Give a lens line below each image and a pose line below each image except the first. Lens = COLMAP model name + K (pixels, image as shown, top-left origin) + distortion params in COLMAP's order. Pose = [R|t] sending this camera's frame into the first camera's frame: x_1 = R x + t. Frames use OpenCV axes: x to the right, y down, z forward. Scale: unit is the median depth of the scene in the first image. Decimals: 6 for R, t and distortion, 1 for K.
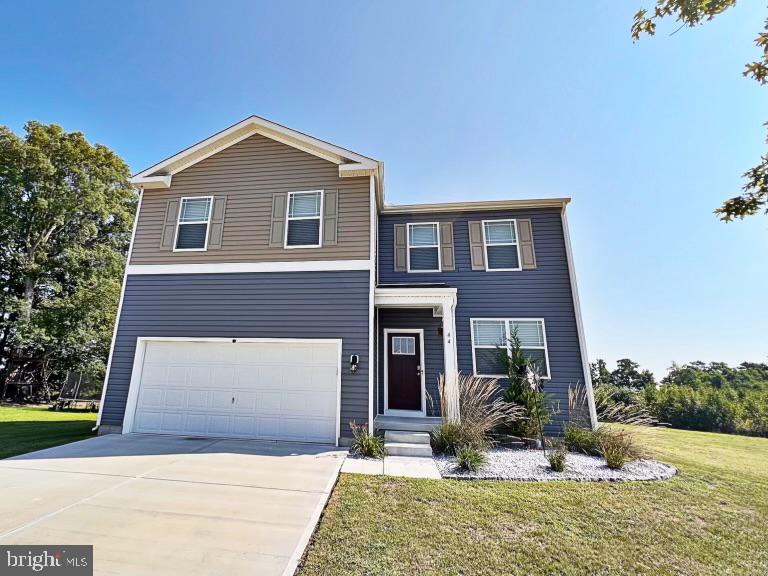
lens RADIAL K [[375.1, 0, 383.9], [0, 375.1, 289.3], [0, 0, 1]] dist [-0.002069, -0.000291]
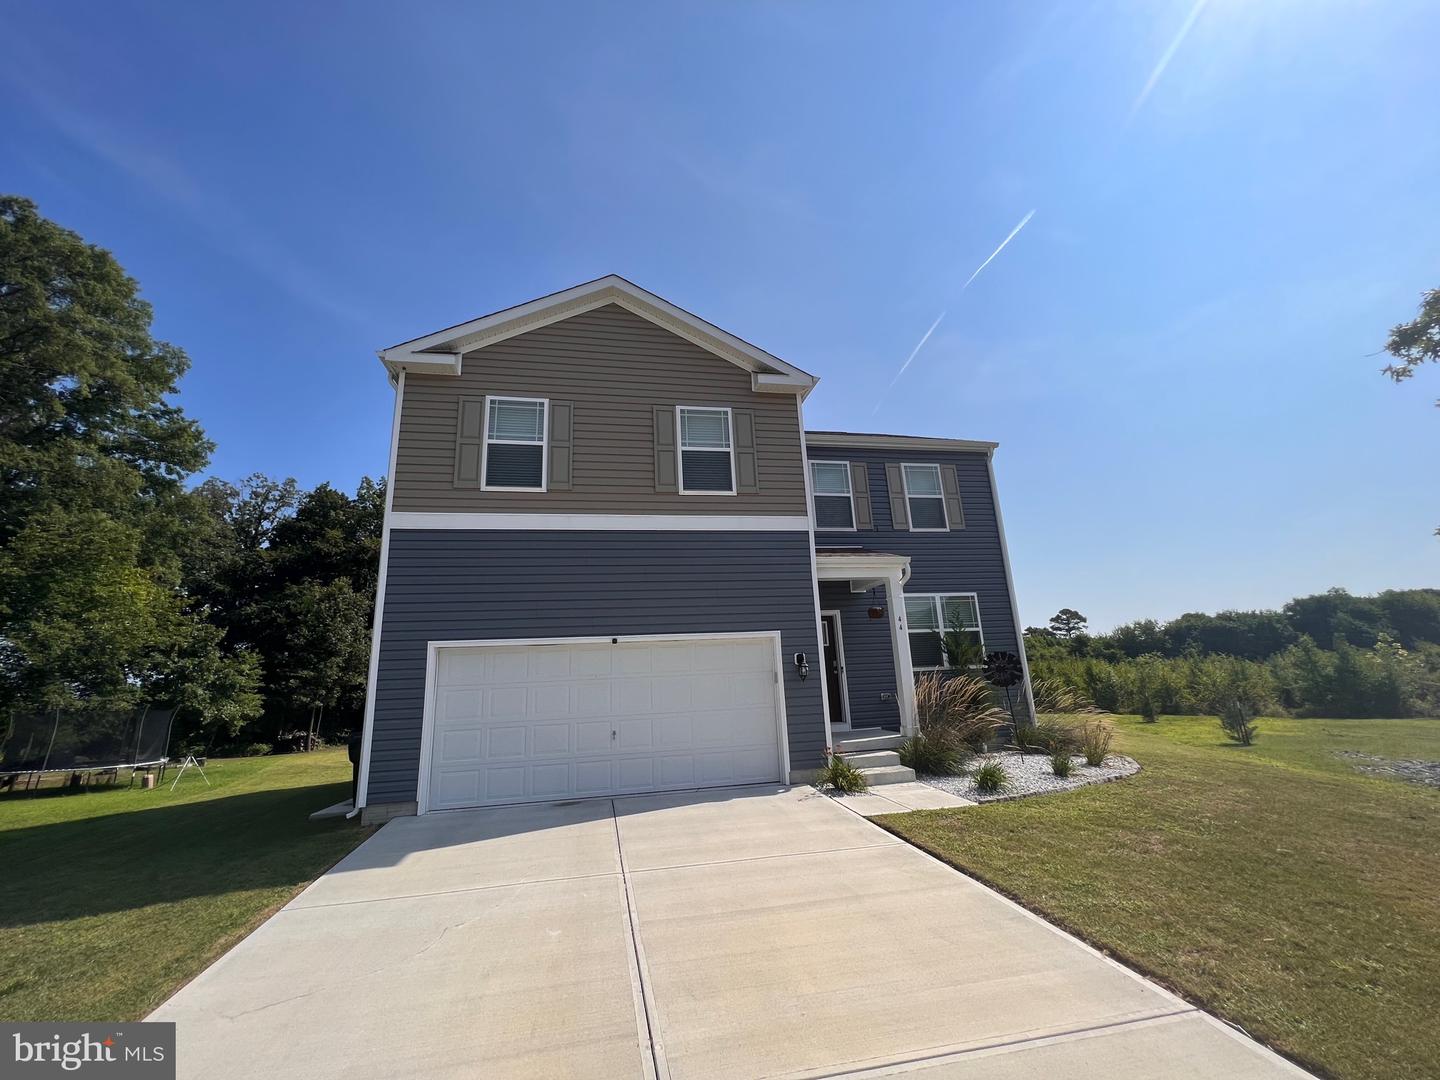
lens RADIAL K [[581.8, 0, 719.4], [0, 581.8, 541.1], [0, 0, 1]] dist [-0.000141, 0.000357]
pose [[0.936755, 0.009745, 0.349851, -0.526097], [-0.017168, 0.999688, 0.018124, -0.044791], [-0.349565, -0.022984, 0.936630, 0.029258]]
